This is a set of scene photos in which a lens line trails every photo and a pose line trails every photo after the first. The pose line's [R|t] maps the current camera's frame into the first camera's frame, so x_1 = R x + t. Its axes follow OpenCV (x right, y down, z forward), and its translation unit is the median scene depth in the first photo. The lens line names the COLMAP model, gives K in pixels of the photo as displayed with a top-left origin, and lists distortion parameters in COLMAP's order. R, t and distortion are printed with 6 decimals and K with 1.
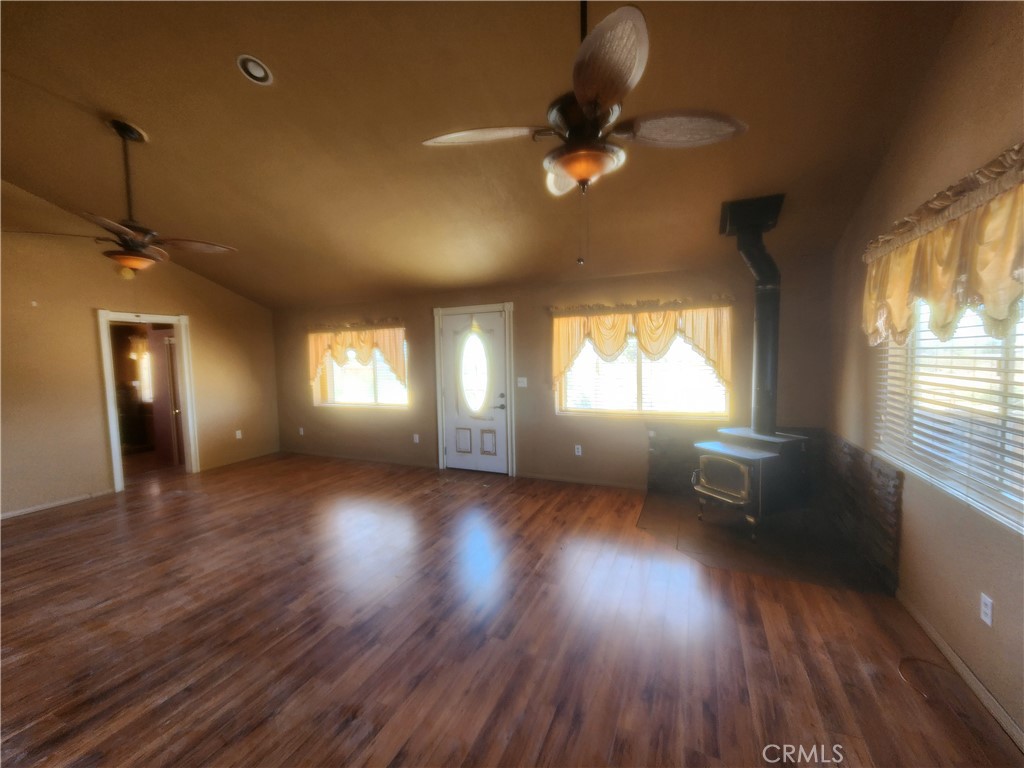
lens RADIAL K [[414.8, 0, 499.5], [0, 414.8, 383.3], [0, 0, 1]] dist [0.000193, 0.000320]
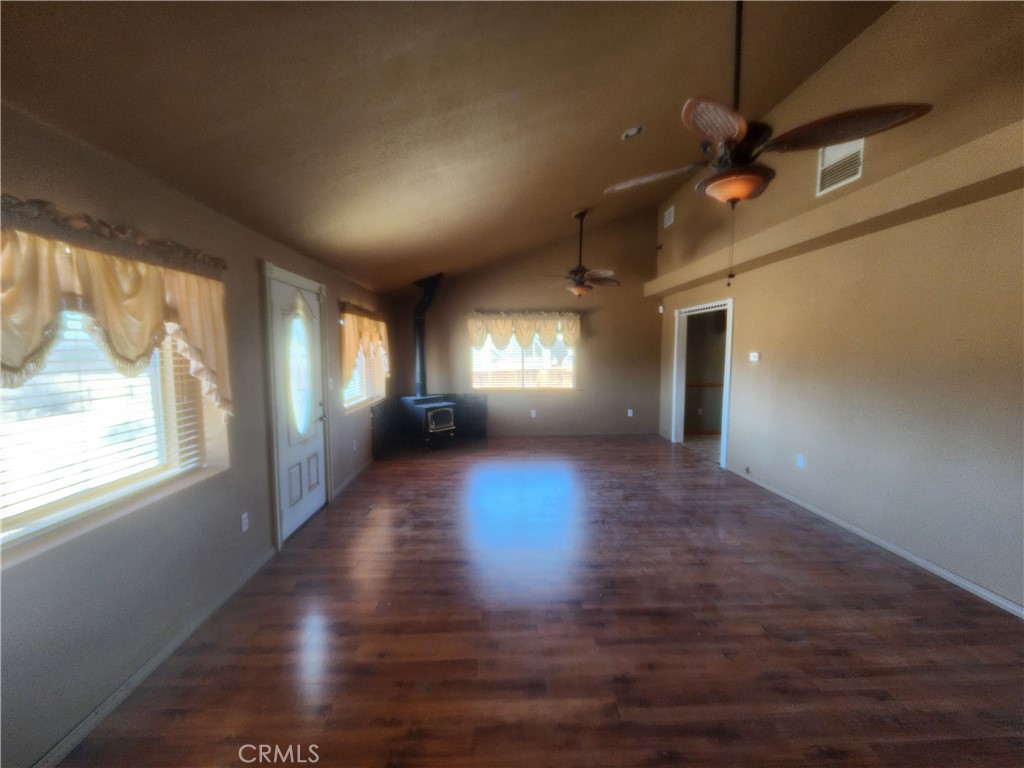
lens RADIAL K [[414.8, 0, 499.5], [0, 414.8, 383.3], [0, 0, 1]] dist [0.000193, 0.000320]
pose [[-0.432201, -0.046477, 0.900579, -0.844926], [0.069815, 0.993949, 0.084801, -0.050637], [-0.899071, 0.099525, -0.426341, 1.047832]]
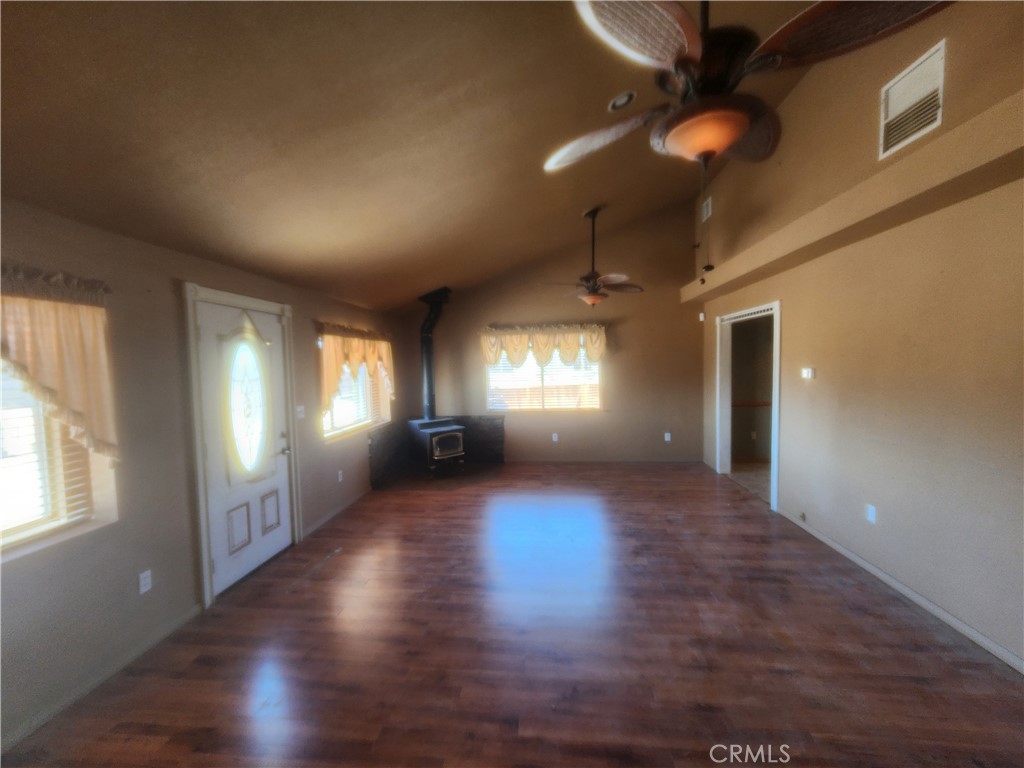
lens RADIAL K [[416.4, 0, 501.6], [0, 416.4, 386.3], [0, 0, 1]] dist [-0.000549, -0.001067]
pose [[-0.302992, -0.019109, 0.952801, -0.789736], [0.091777, 0.994567, 0.049132, -0.053710], [-0.948563, 0.102332, -0.299592, 0.870753]]
